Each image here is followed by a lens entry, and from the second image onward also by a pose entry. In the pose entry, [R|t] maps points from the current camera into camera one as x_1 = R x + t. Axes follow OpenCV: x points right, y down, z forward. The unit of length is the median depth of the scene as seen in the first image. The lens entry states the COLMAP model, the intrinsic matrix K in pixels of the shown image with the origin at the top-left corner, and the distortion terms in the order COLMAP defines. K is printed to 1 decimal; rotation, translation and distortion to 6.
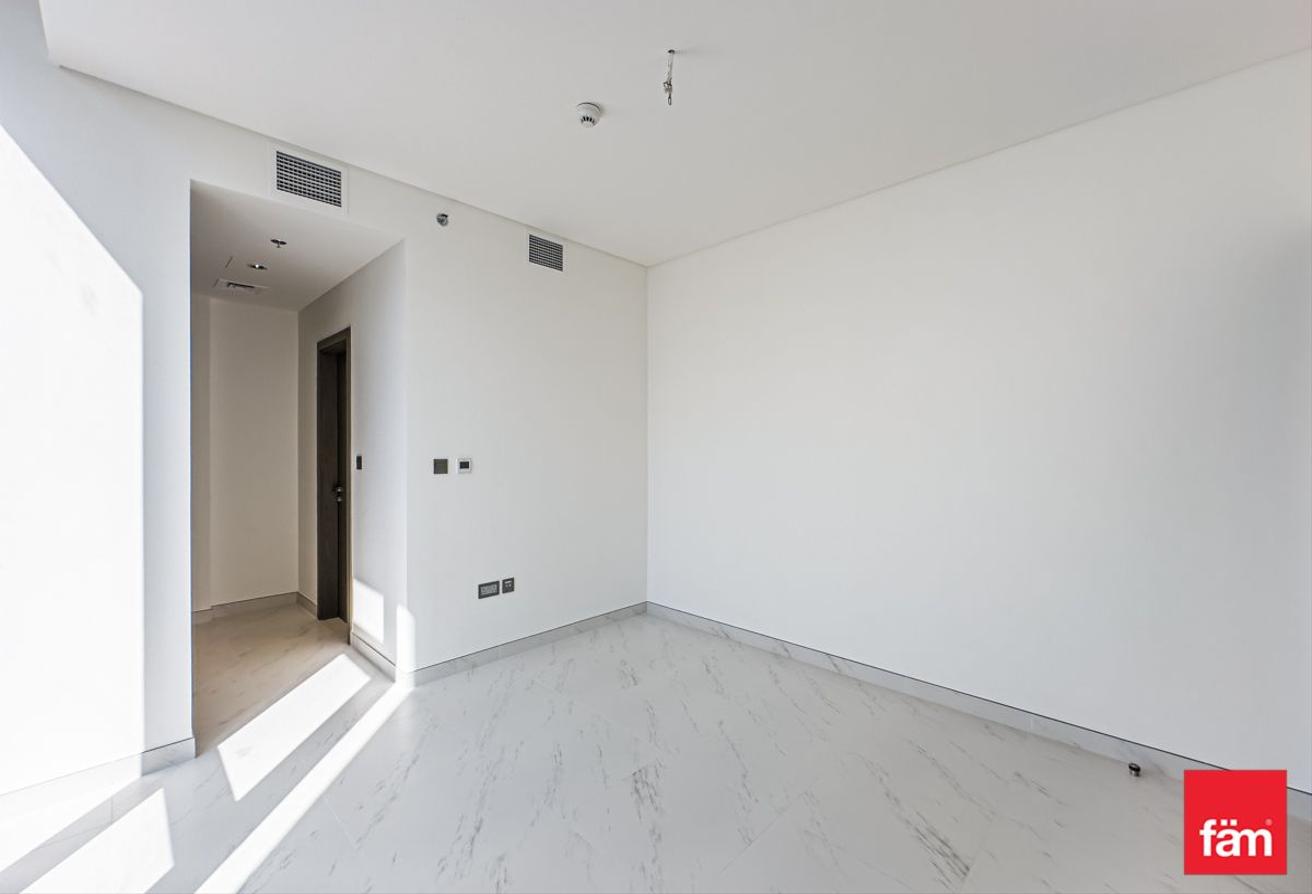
lens RADIAL K [[523.1, 0, 659.0], [0, 523.1, 446.5], [0, 0, 1]] dist [-0.005900, -0.000085]
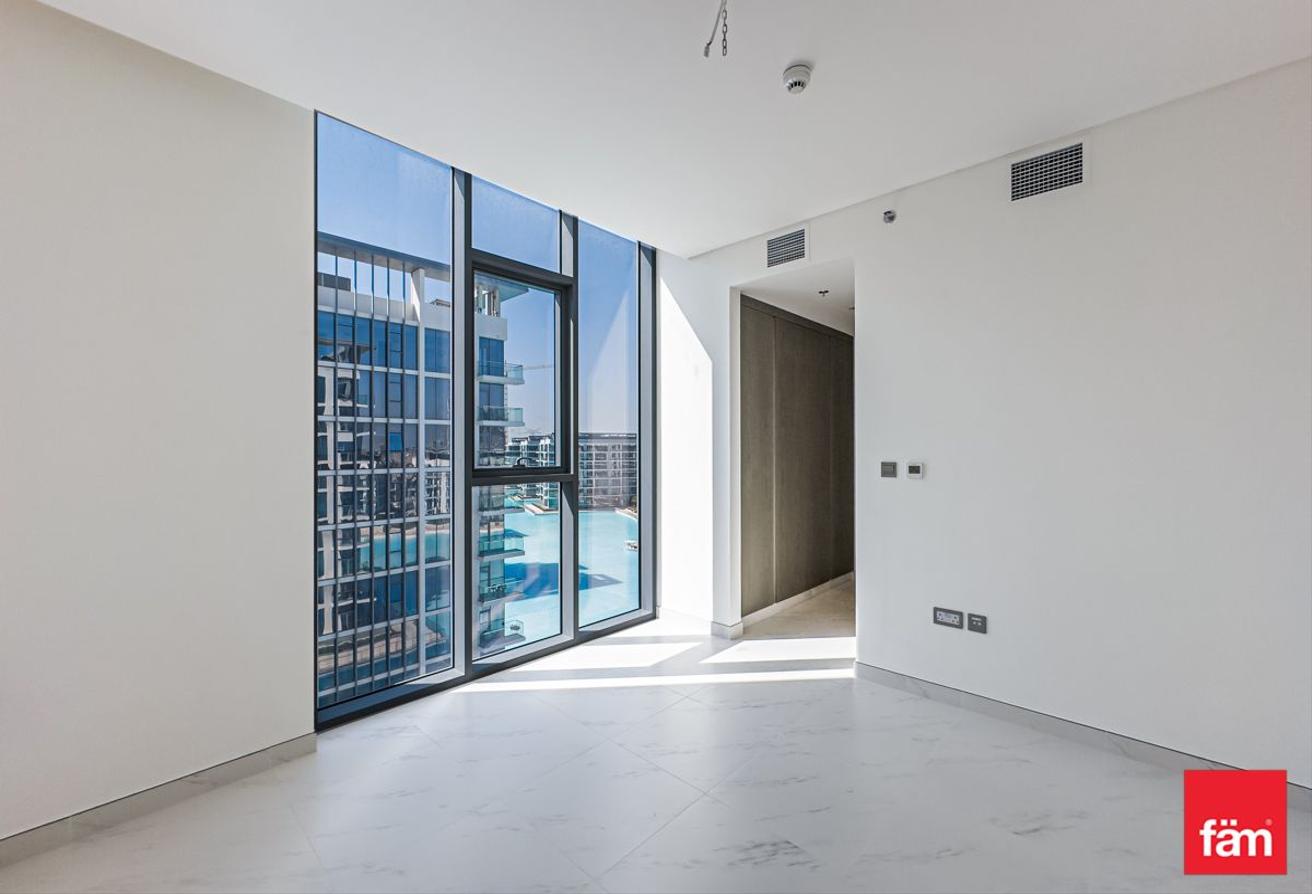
lens RADIAL K [[523.1, 0, 660.0], [0, 523.1, 449.6], [0, 0, 1]] dist [-0.005900, -0.000085]
pose [[0.014018, -0.000470, -0.999902, 0.560454], [-0.004651, 0.999989, -0.000536, 0.003646], [0.999891, 0.004658, 0.014015, 0.563585]]
